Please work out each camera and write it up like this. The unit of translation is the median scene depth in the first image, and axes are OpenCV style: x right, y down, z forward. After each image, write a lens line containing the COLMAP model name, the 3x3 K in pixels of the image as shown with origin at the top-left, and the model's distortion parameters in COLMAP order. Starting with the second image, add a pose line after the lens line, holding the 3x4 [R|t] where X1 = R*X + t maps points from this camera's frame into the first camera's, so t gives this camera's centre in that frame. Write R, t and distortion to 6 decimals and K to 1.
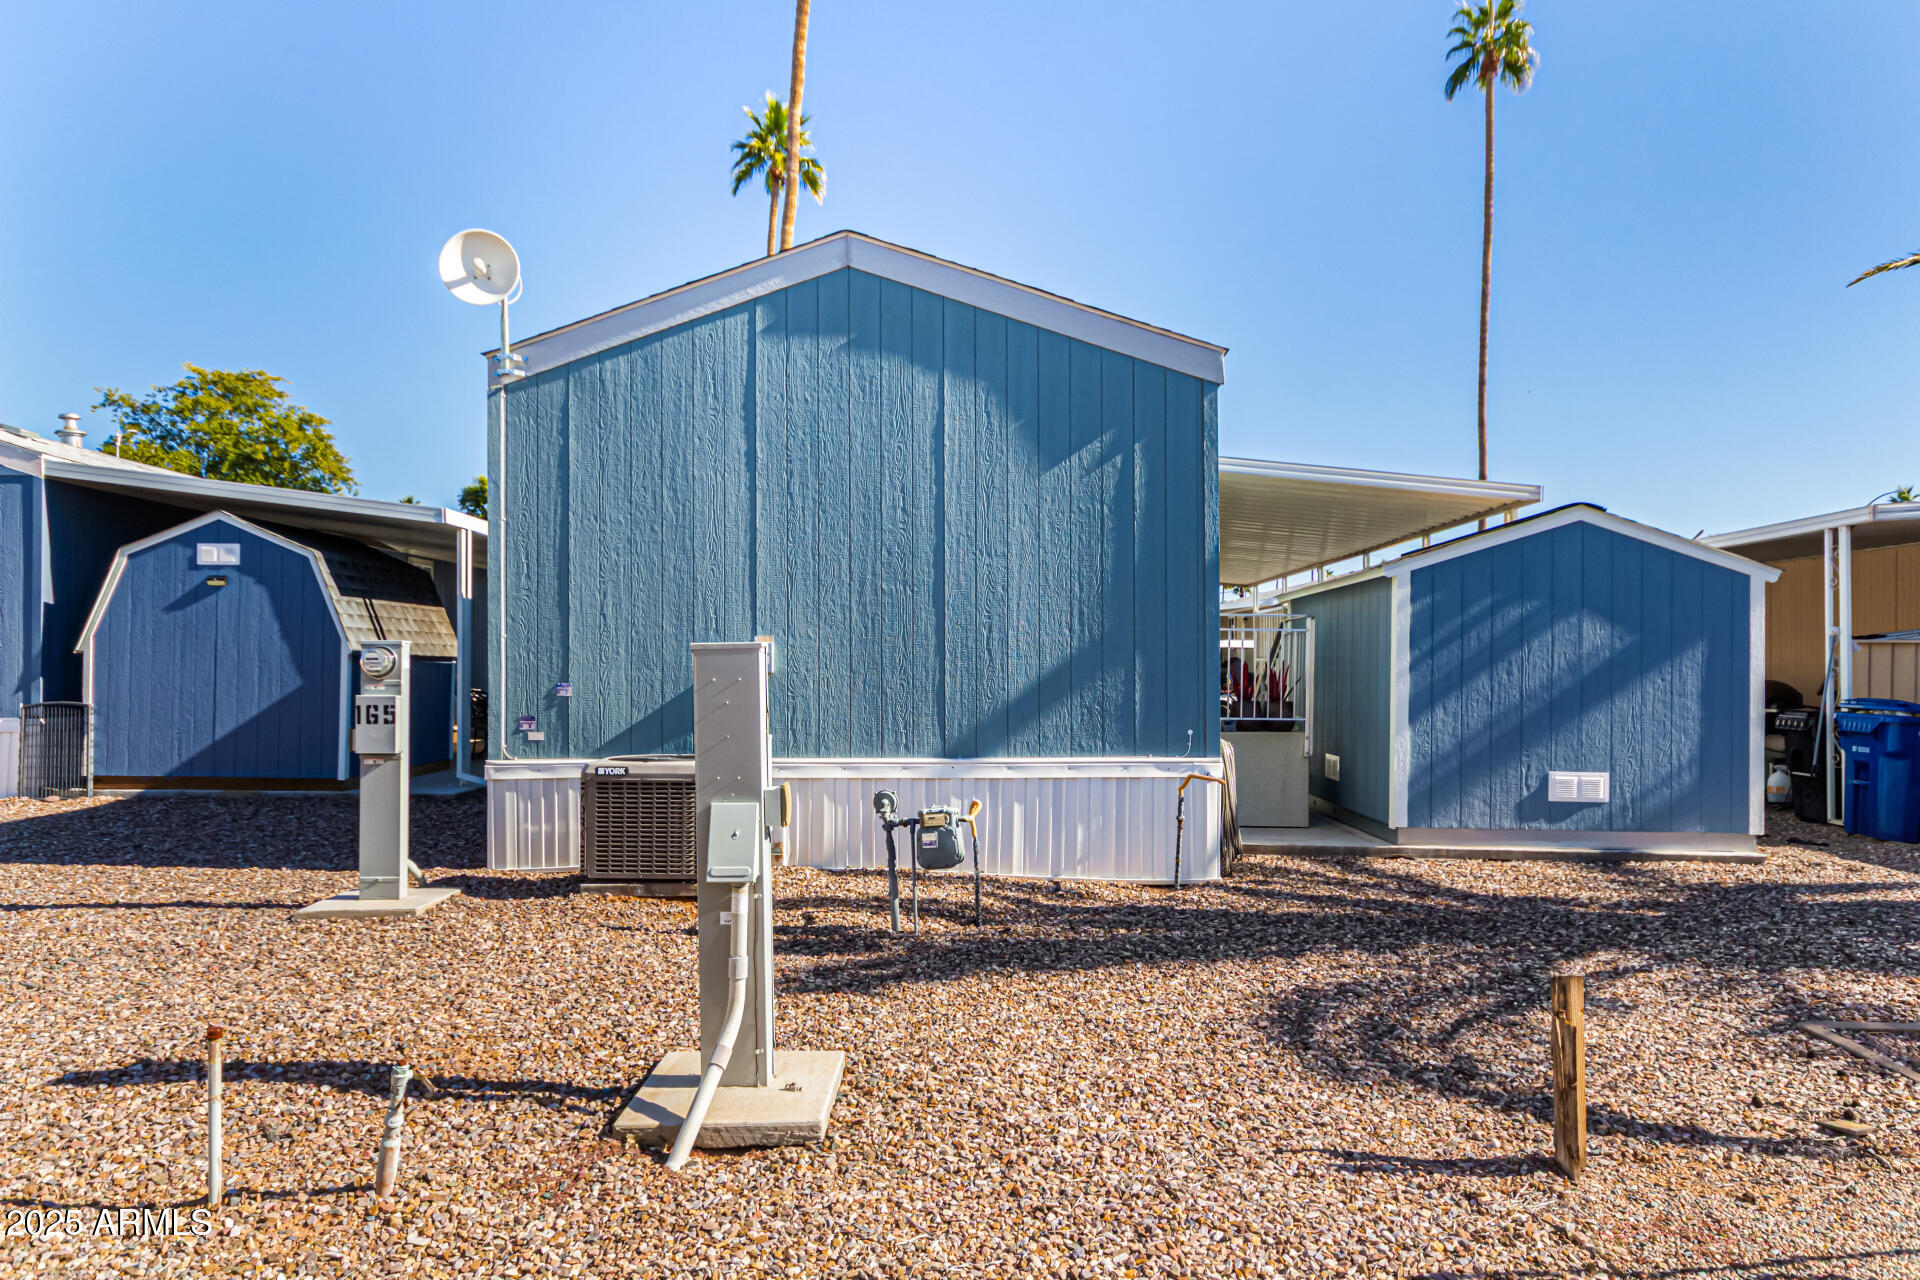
lens RADIAL K [[1178.1, 0, 961.0], [0, 1178.1, 671.6], [0, 0, 1]] dist [0.004395, 0.000721]
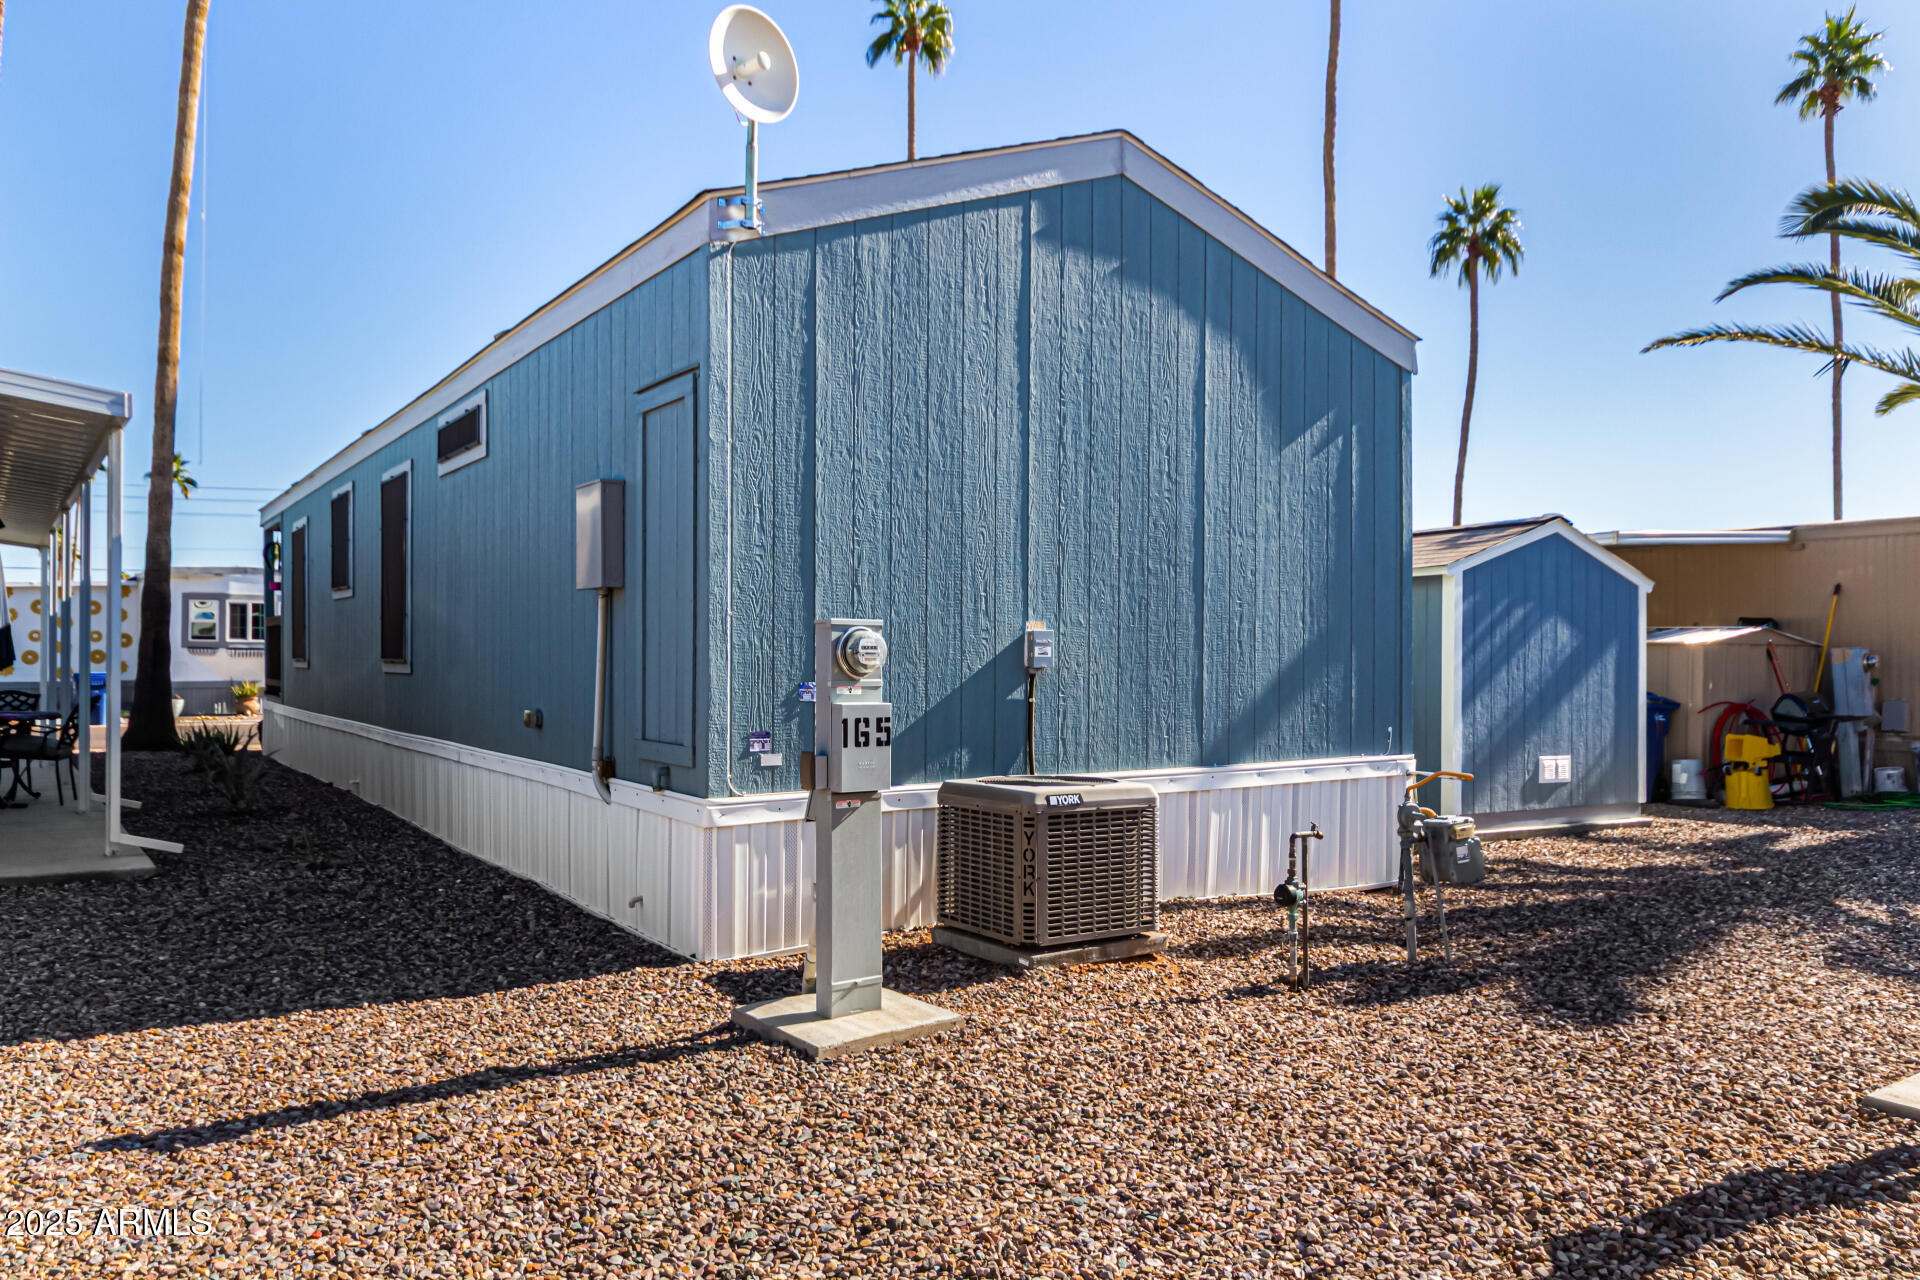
lens RADIAL K [[1352.9, 0, 956.5], [0, 1352.9, 664.8], [0, 0, 1]] dist [0.006794, 0.002720]
pose [[0.817714, 0.001049, 0.575624, -0.730776], [-0.001133, 0.999999, -0.000212, -0.000895], [-0.575624, -0.000479, 0.817714, 0.291092]]
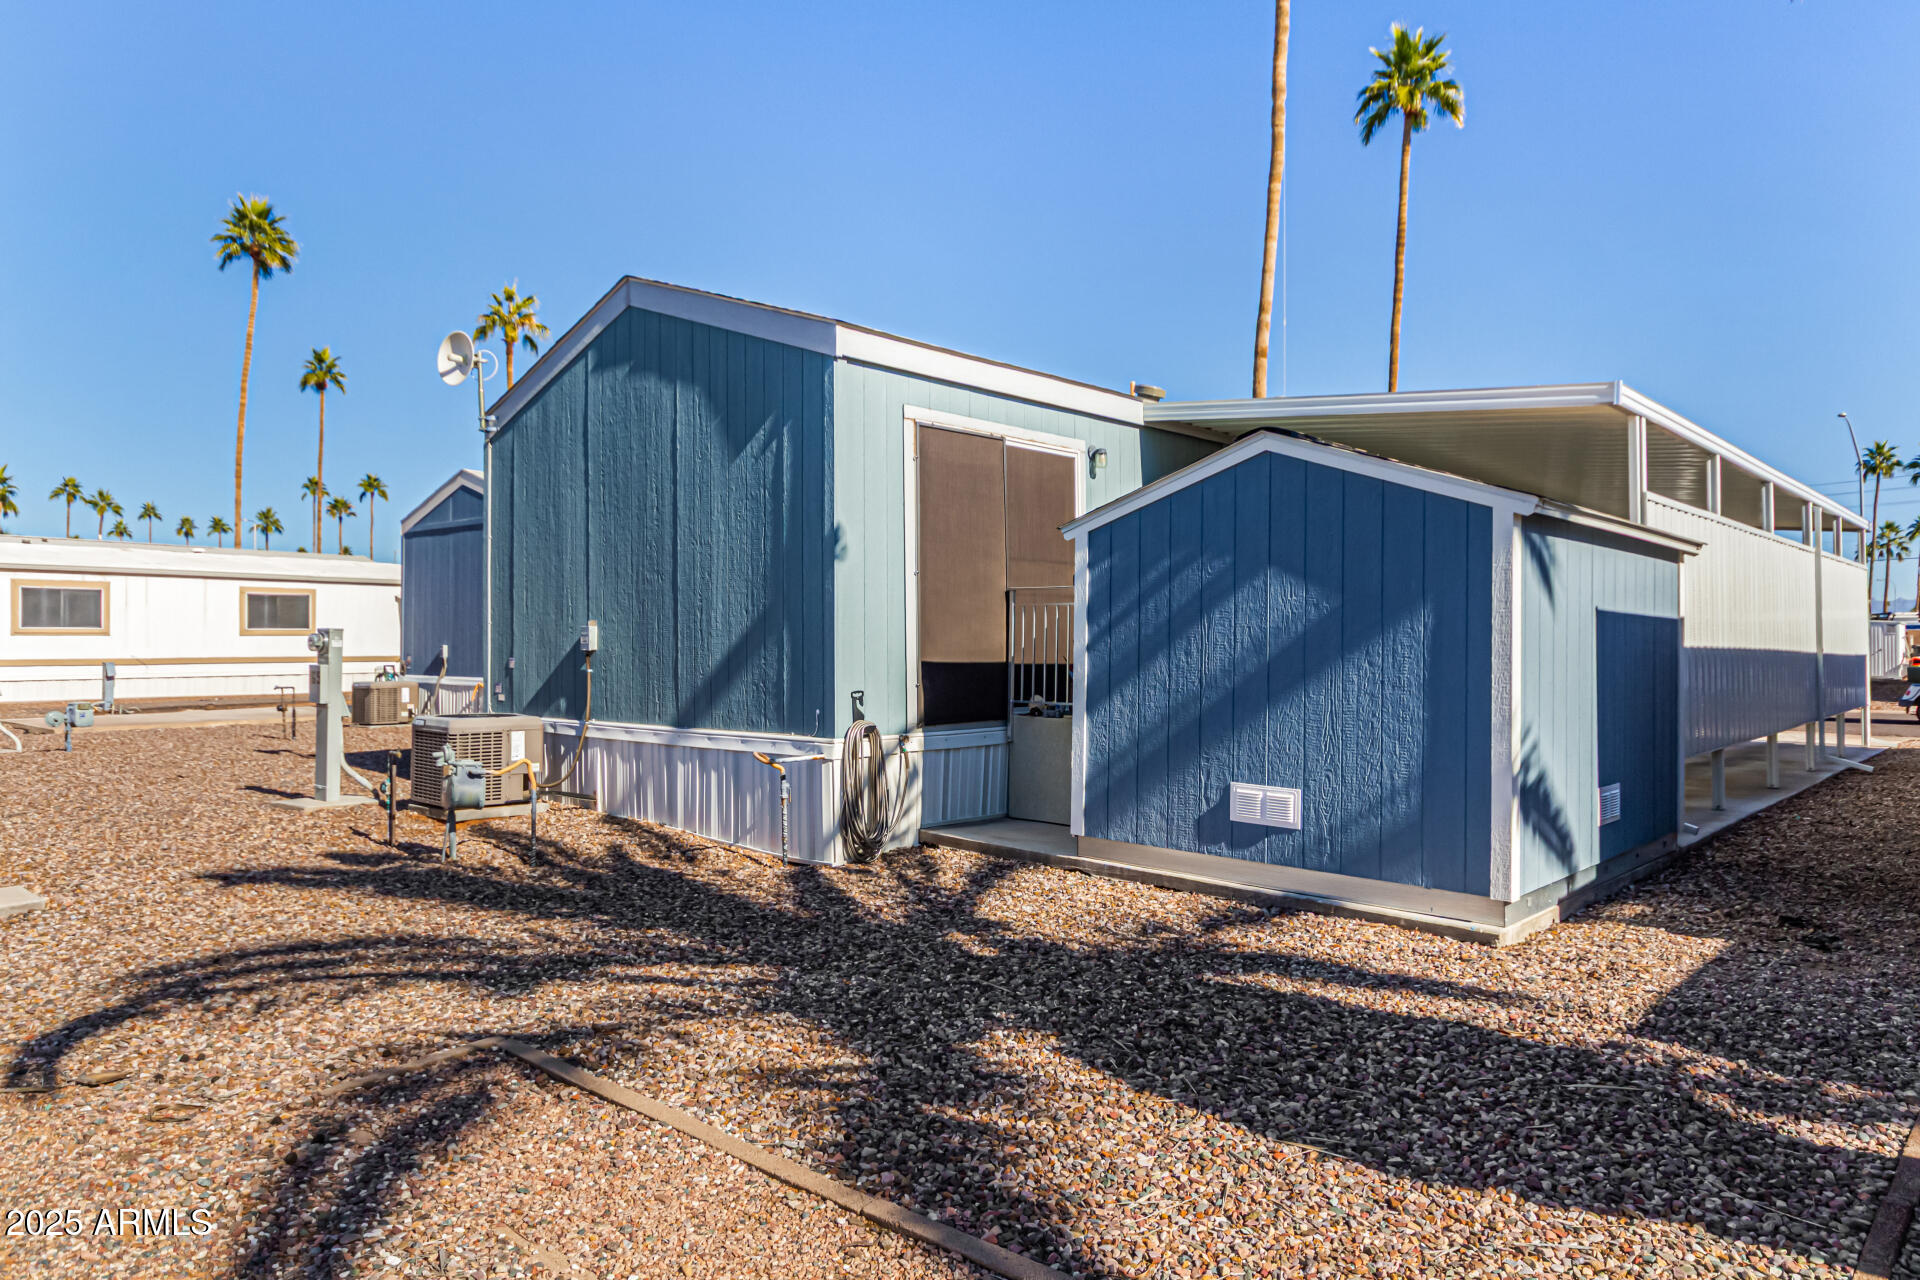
lens RADIAL K [[1203.0, 0, 960.0], [0, 1203.0, 640.0], [0, 0, 1]] dist [0.005597, 0.000679]
pose [[0.751369, -0.003399, -0.659874, 0.941681], [-0.002150, 0.999969, -0.007598, -0.001258], [0.659879, 0.007128, 0.751338, 0.314885]]
